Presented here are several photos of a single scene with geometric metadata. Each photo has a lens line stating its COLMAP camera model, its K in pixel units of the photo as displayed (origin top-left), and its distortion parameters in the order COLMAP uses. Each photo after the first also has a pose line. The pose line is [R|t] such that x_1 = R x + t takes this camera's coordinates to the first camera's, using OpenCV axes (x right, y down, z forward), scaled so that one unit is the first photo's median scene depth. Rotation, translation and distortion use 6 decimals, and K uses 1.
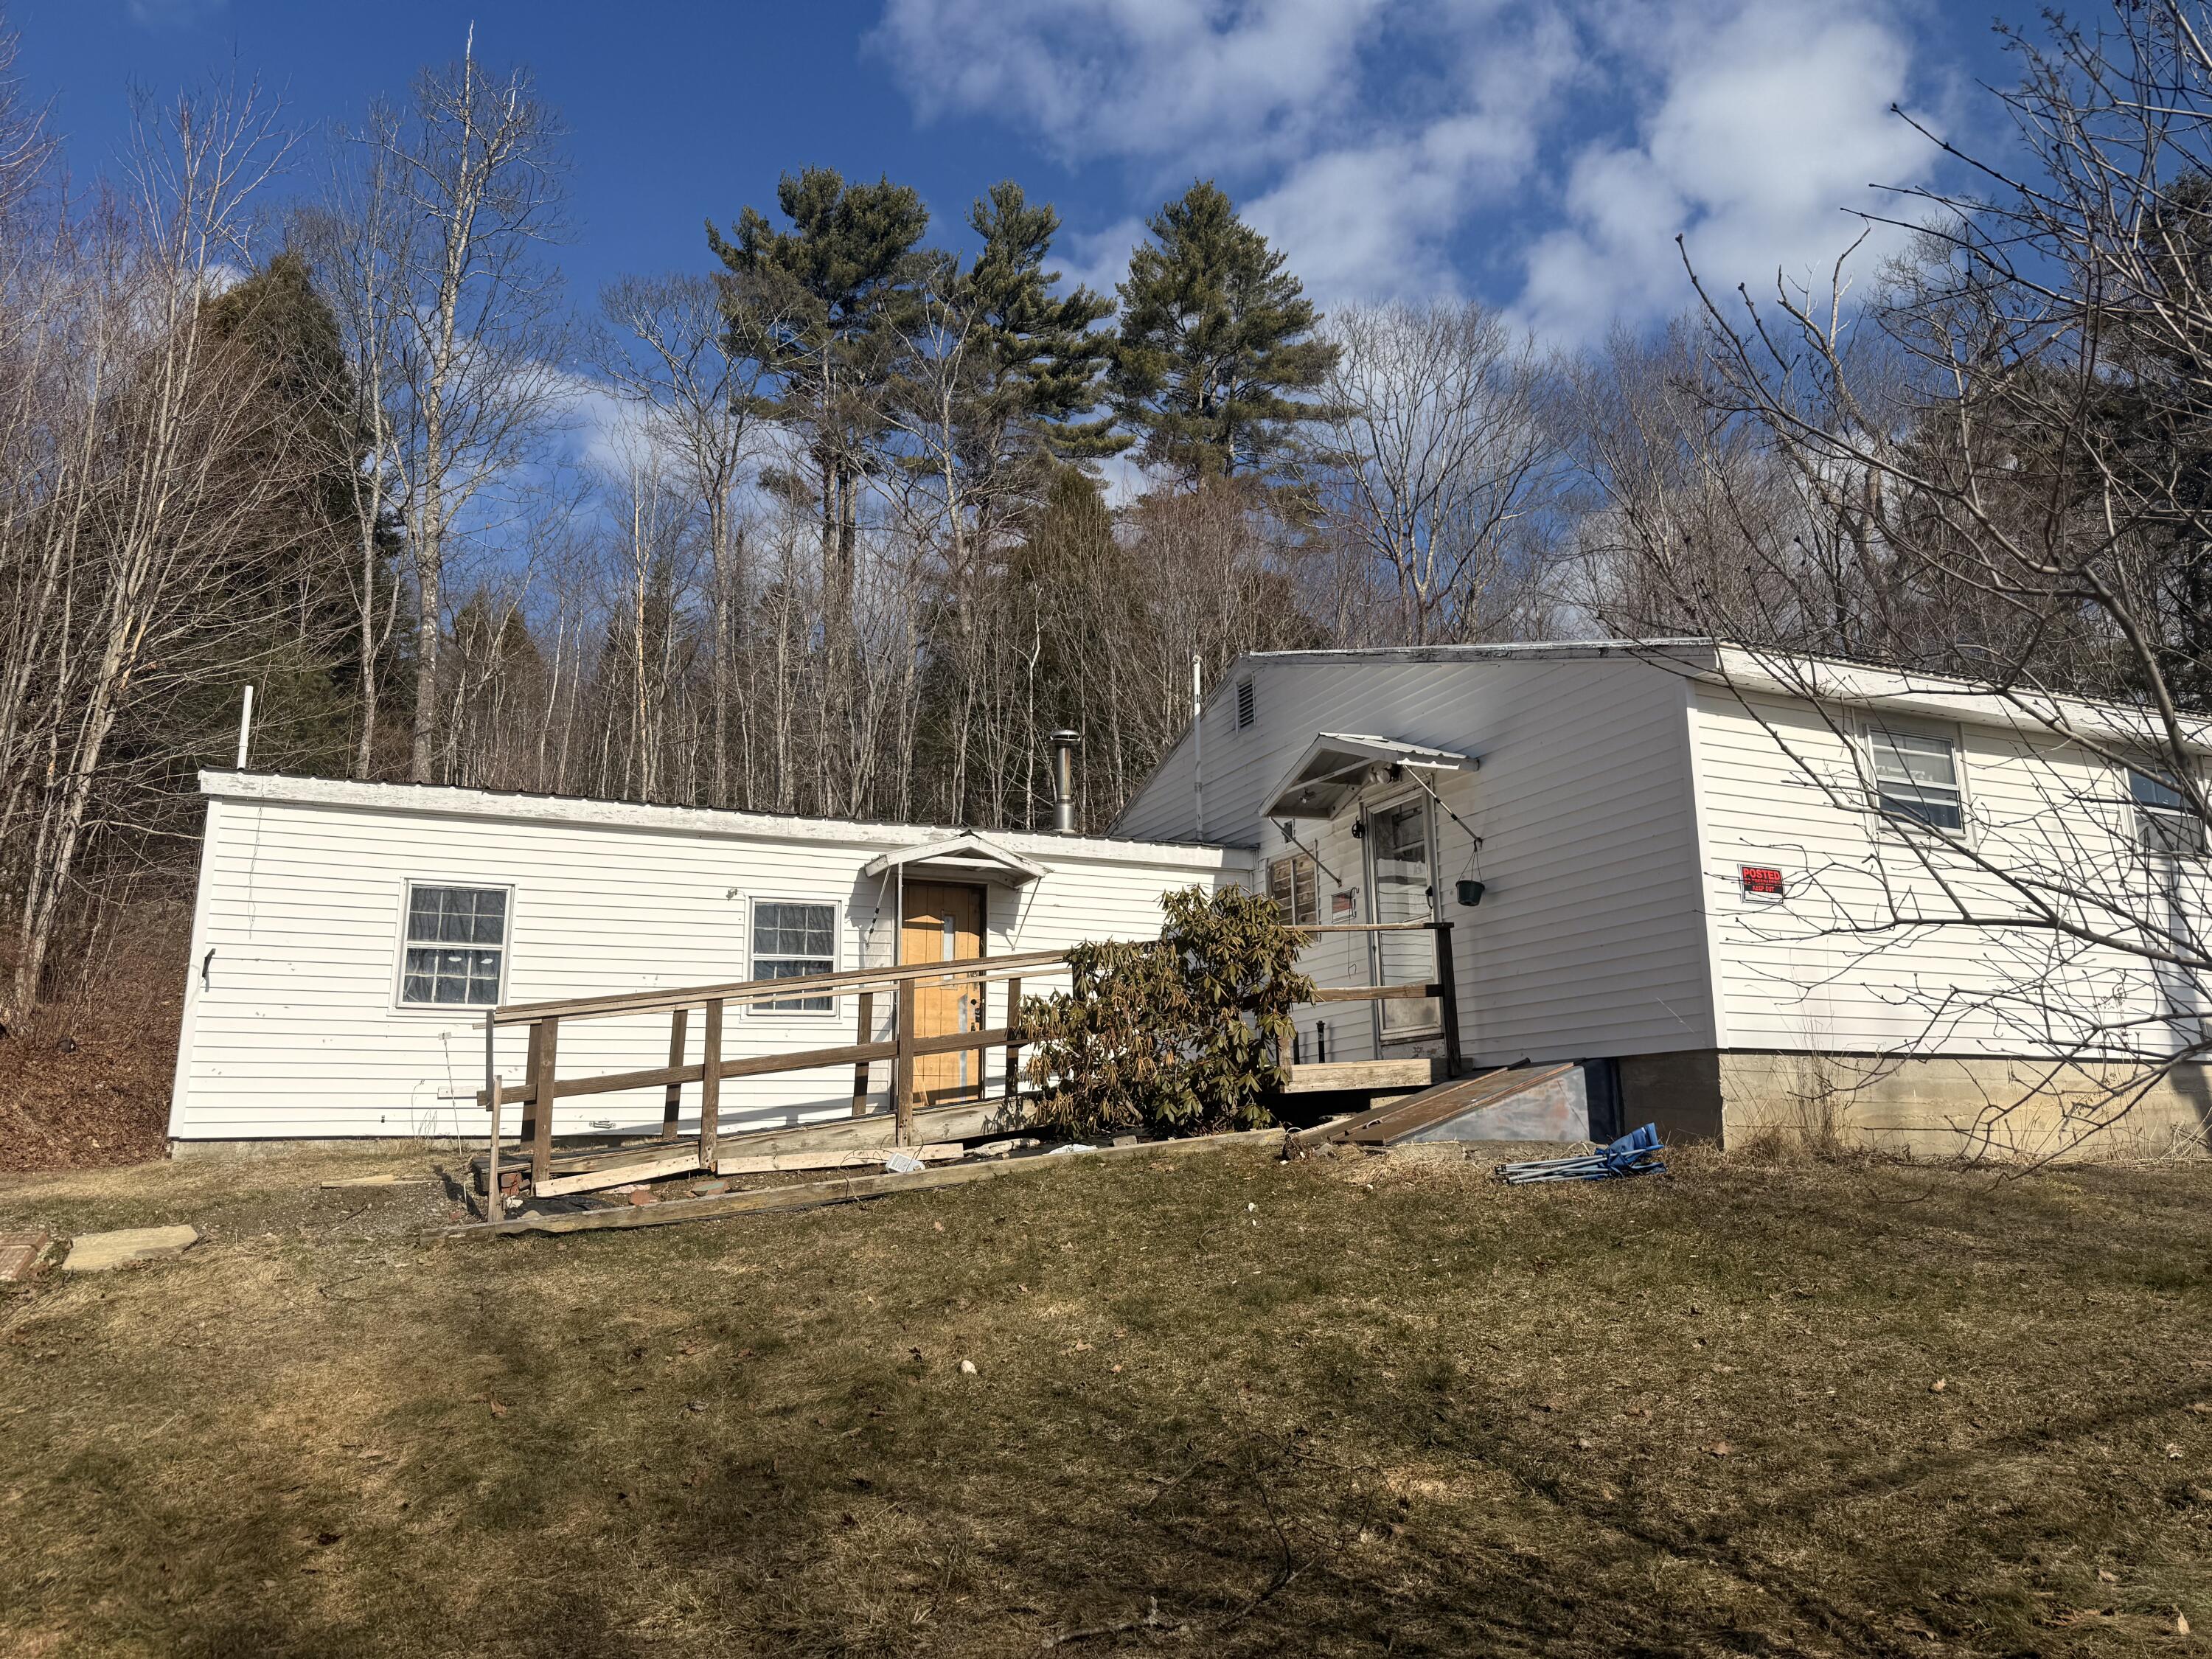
lens RADIAL K [[1535.7, 0, 1115.2], [0, 1535.7, 823.3], [0, 0, 1]] dist [0.070859, -0.084602]
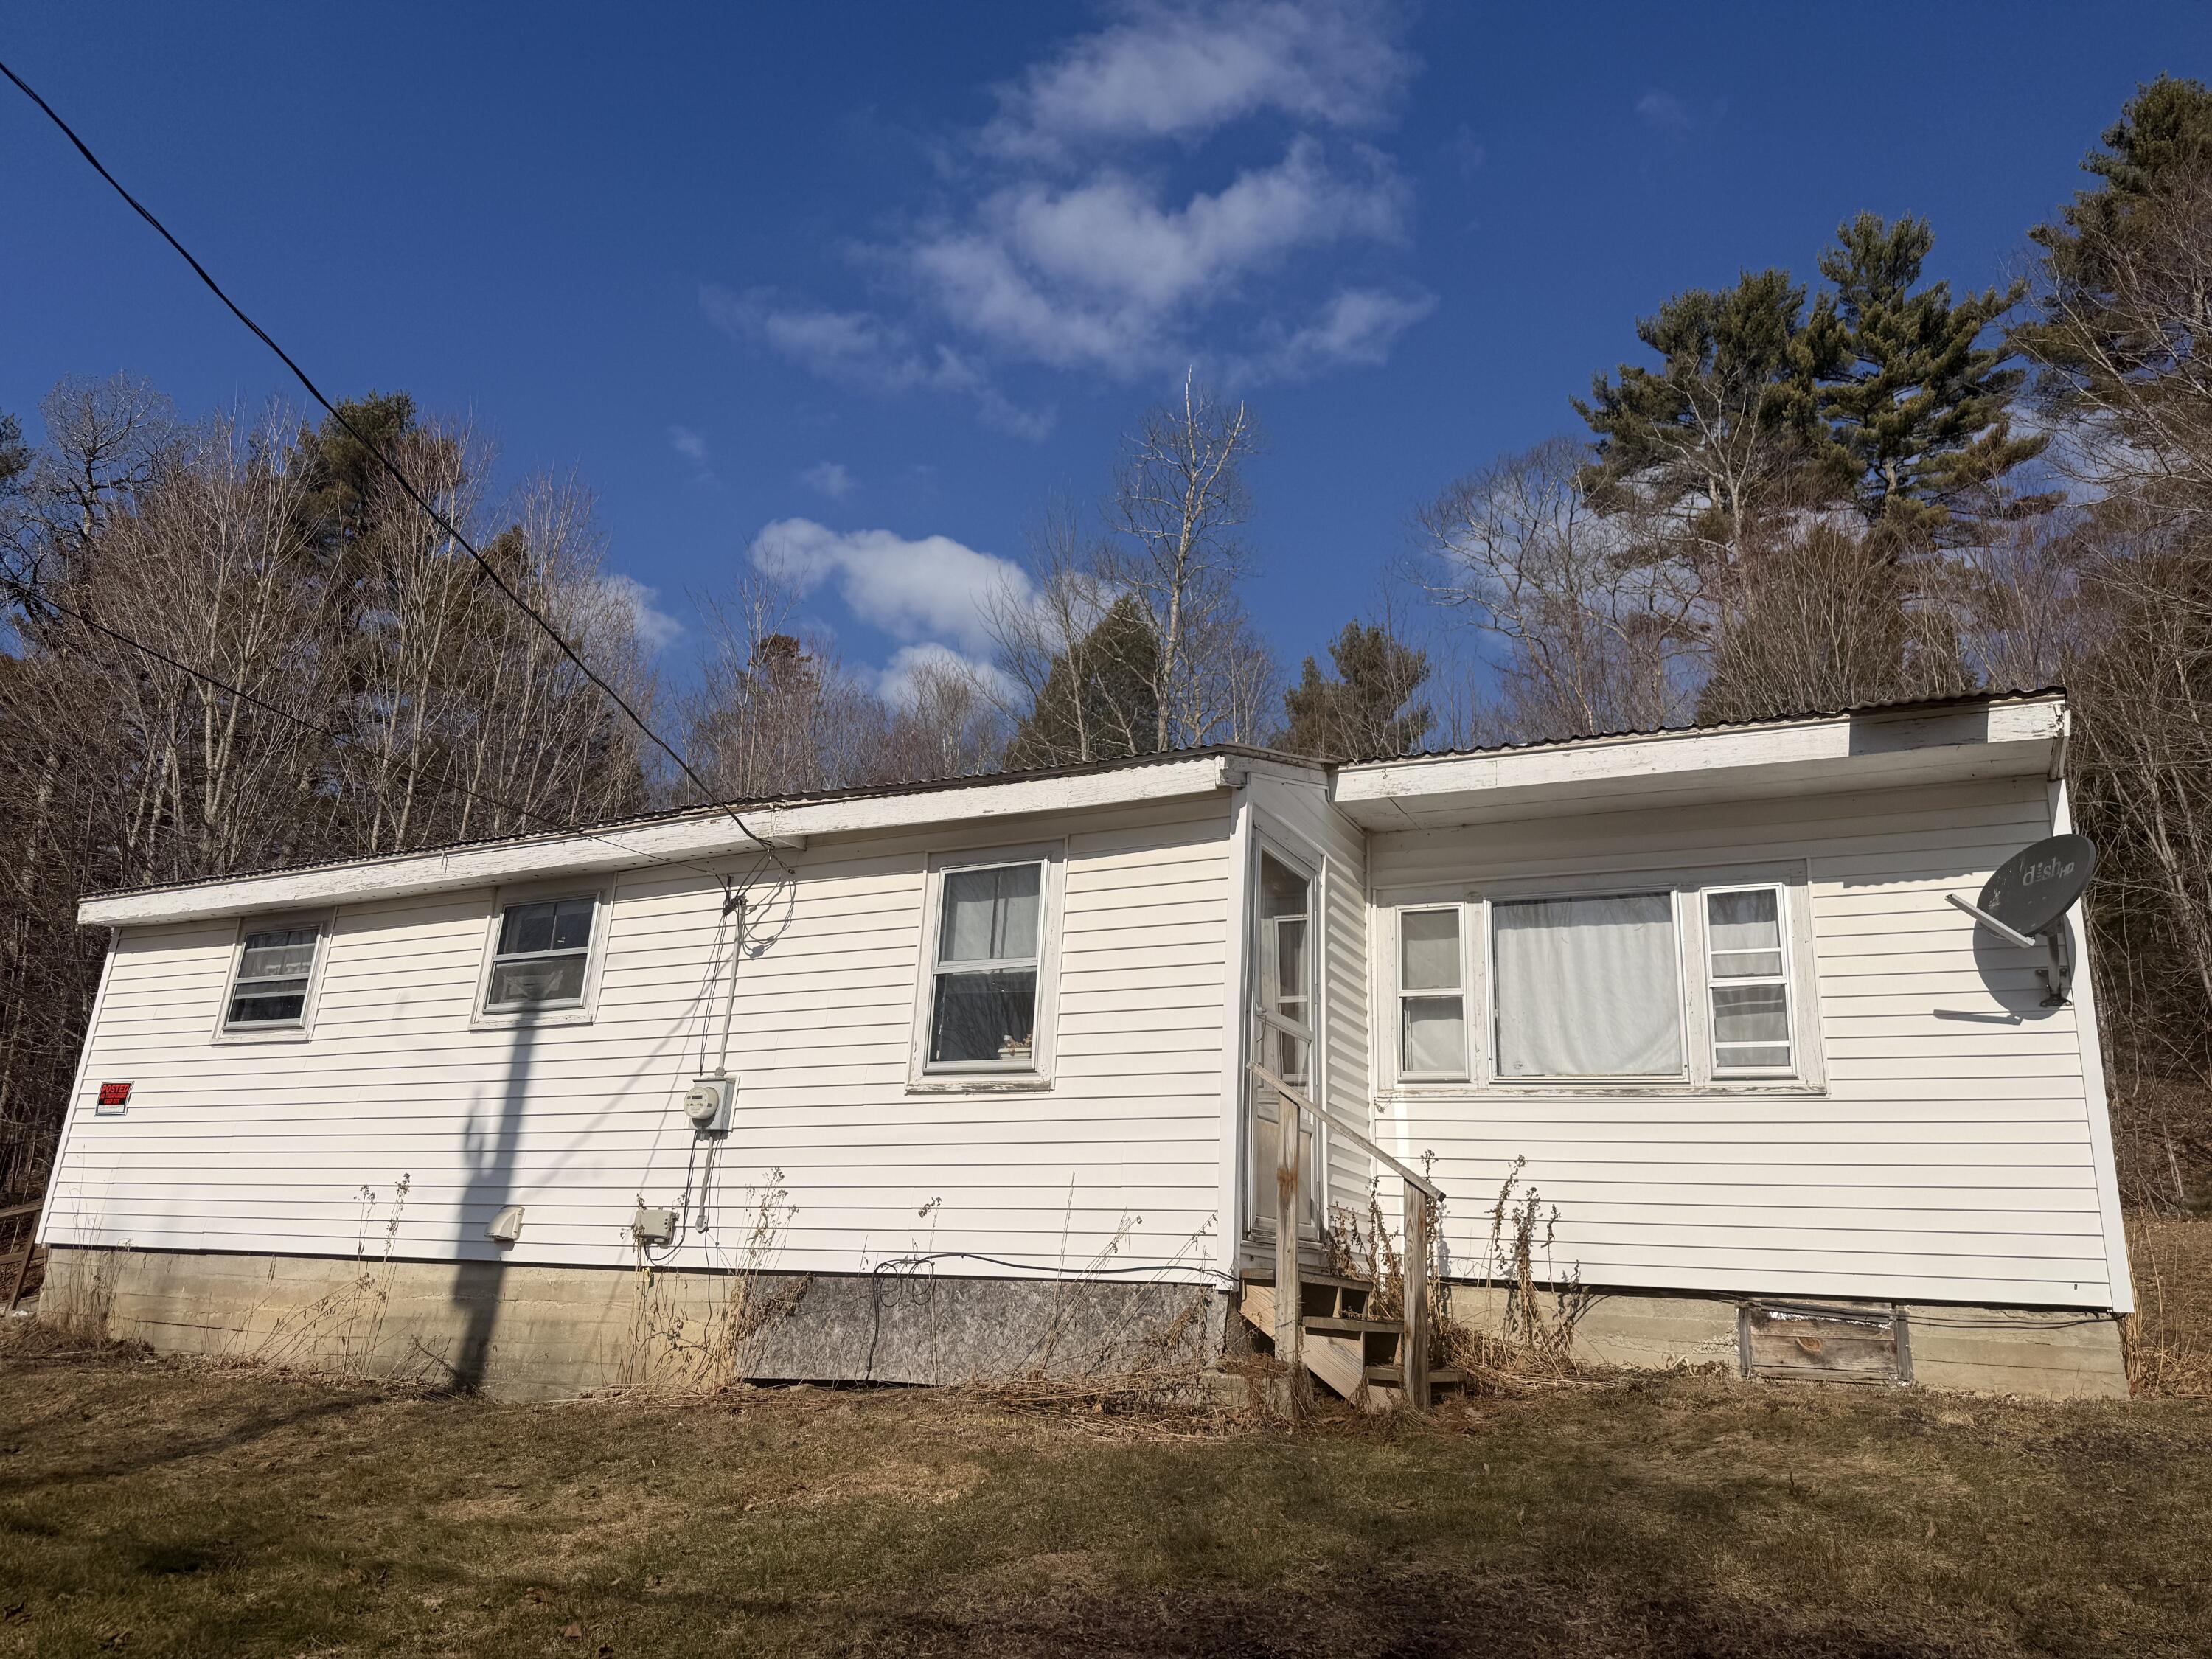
lens RADIAL K [[1535.7, 0, 1033.4], [0, 1535.7, 811.0], [0, 0, 1]] dist [0.070859, -0.084602]
pose [[0.618525, -0.204907, -0.758577, 1.342321], [0.108304, 0.978417, -0.175982, 0.083299], [0.778265, 0.026692, 0.627368, 0.613446]]
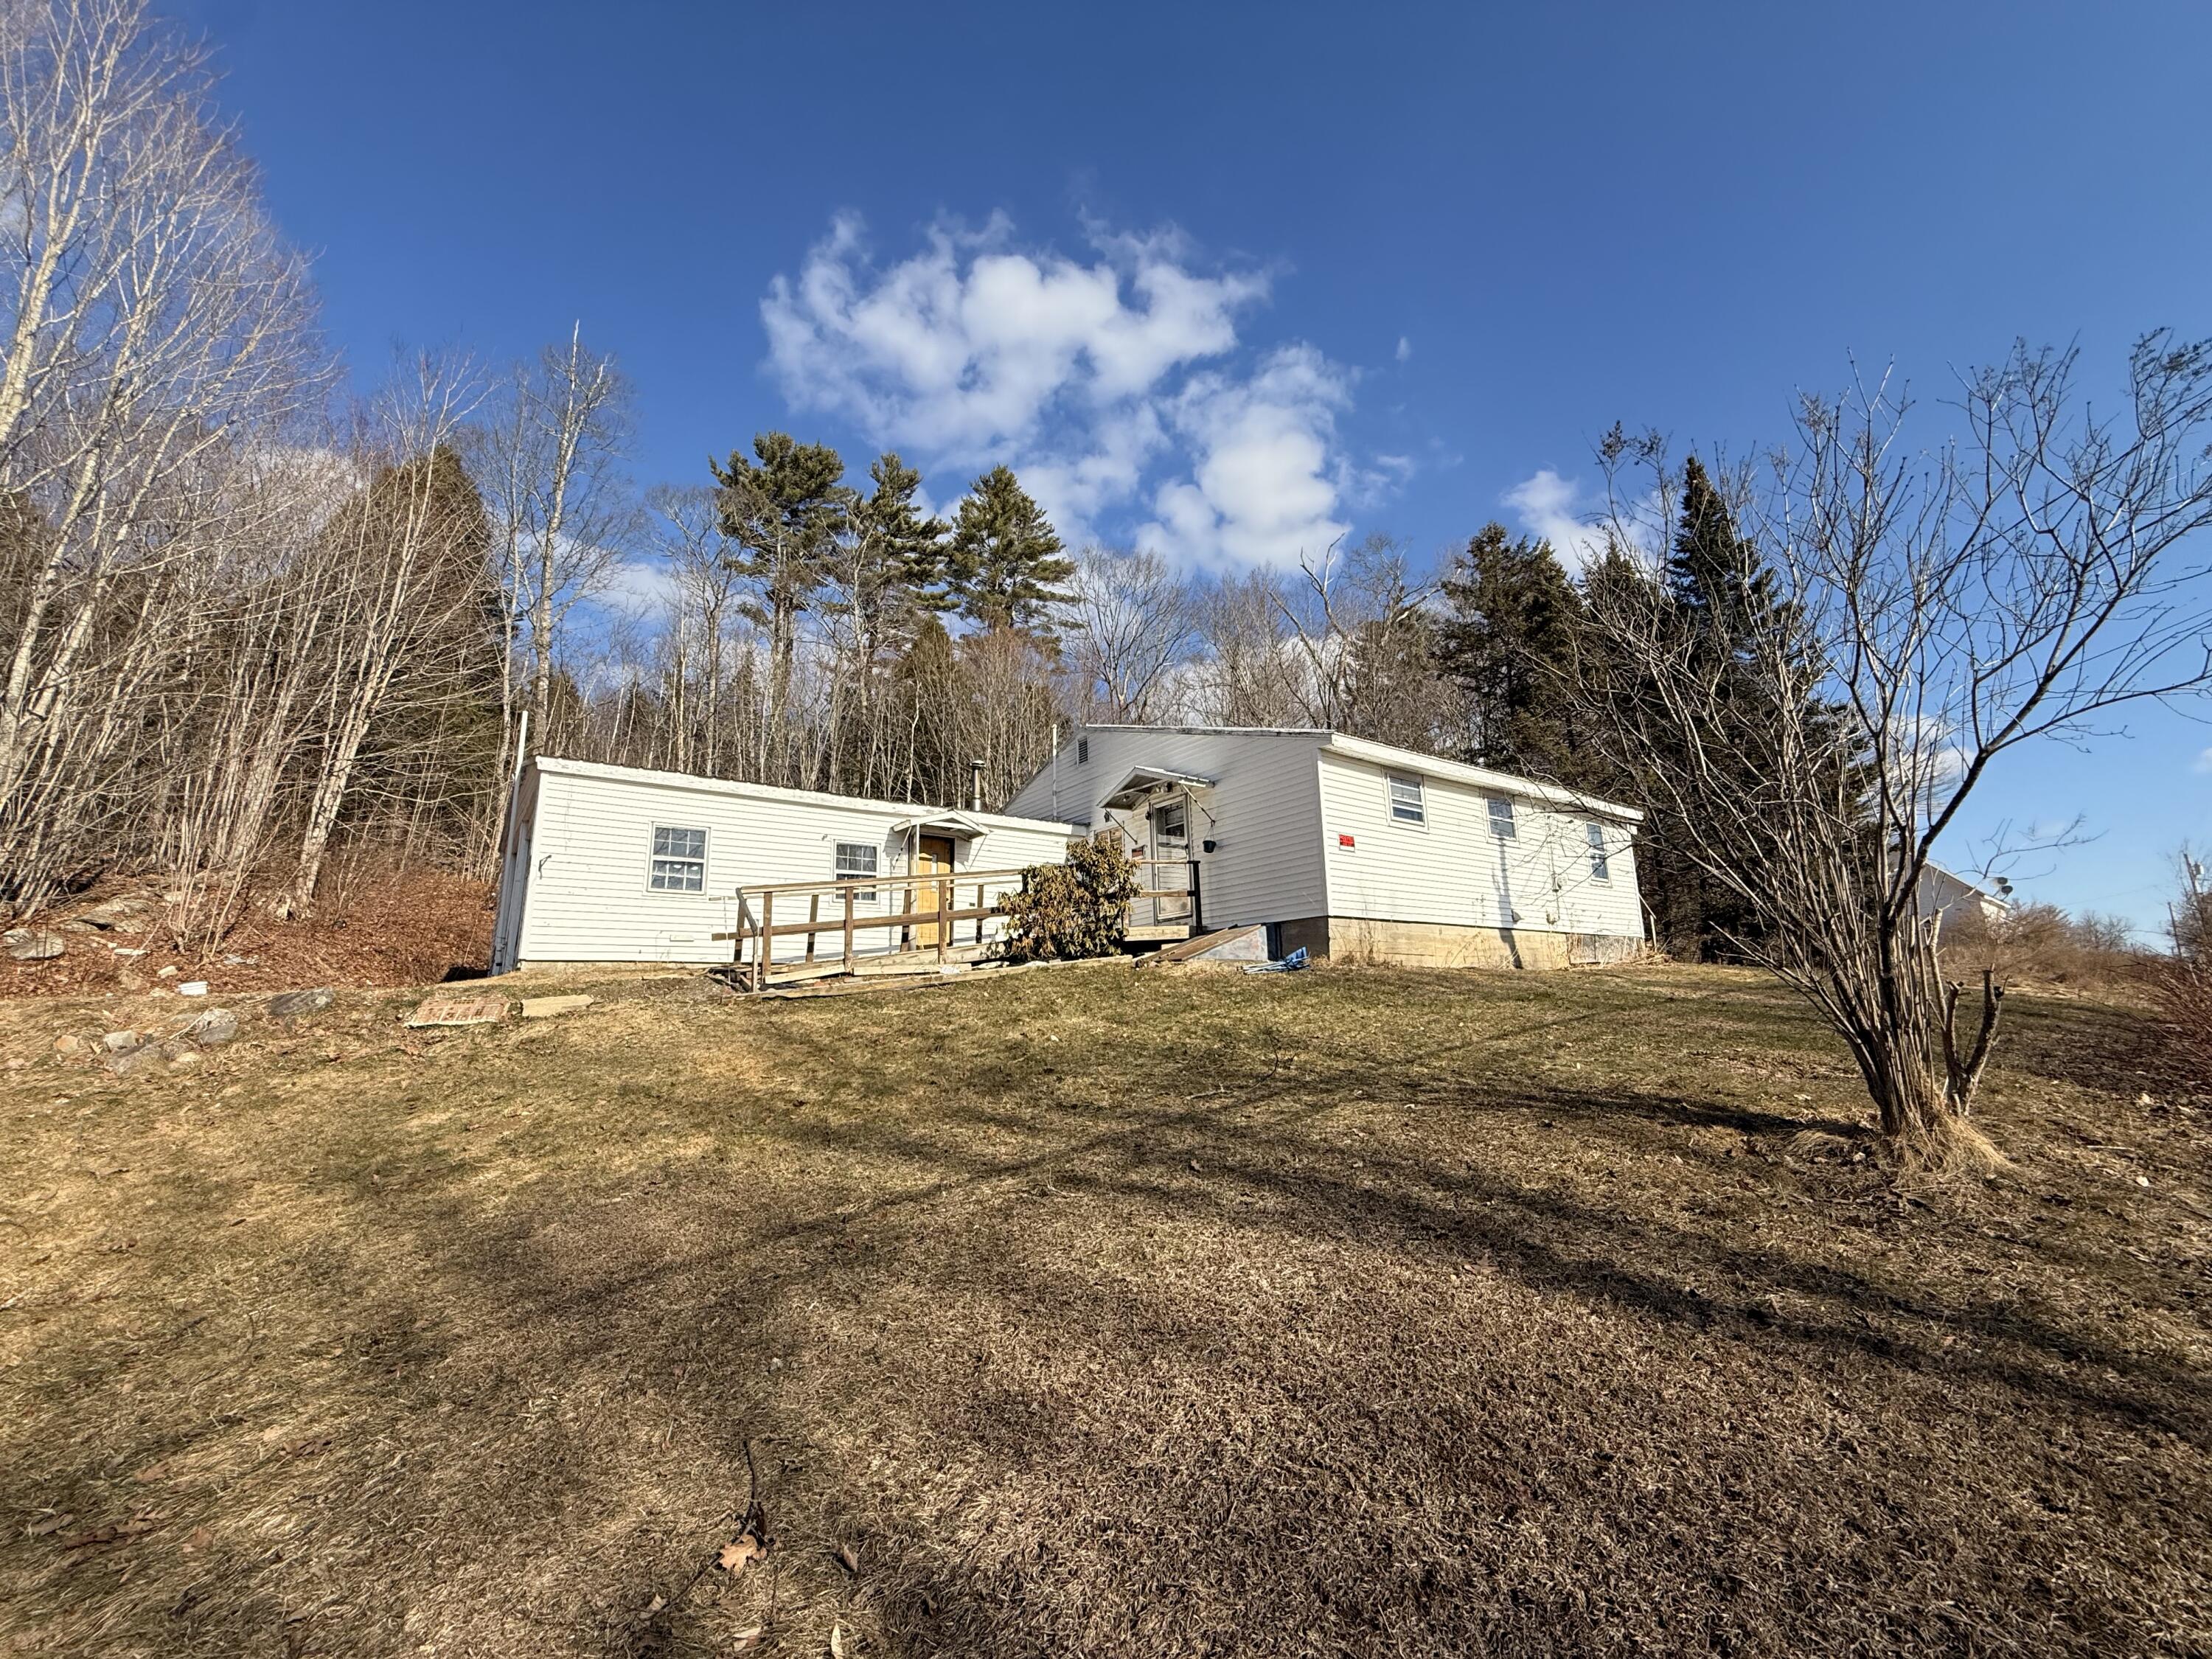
lens RADIAL K [[868.9, 0, 1107.4], [0, 868.9, 820.5], [0, 0, 1]] dist [0.000987, -0.000571]
pose [[0.977100, 0.034986, 0.209884, -0.135386], [-0.034044, 0.999388, -0.008101, 0.022302], [-0.210039, 0.000770, 0.977693, -0.104612]]
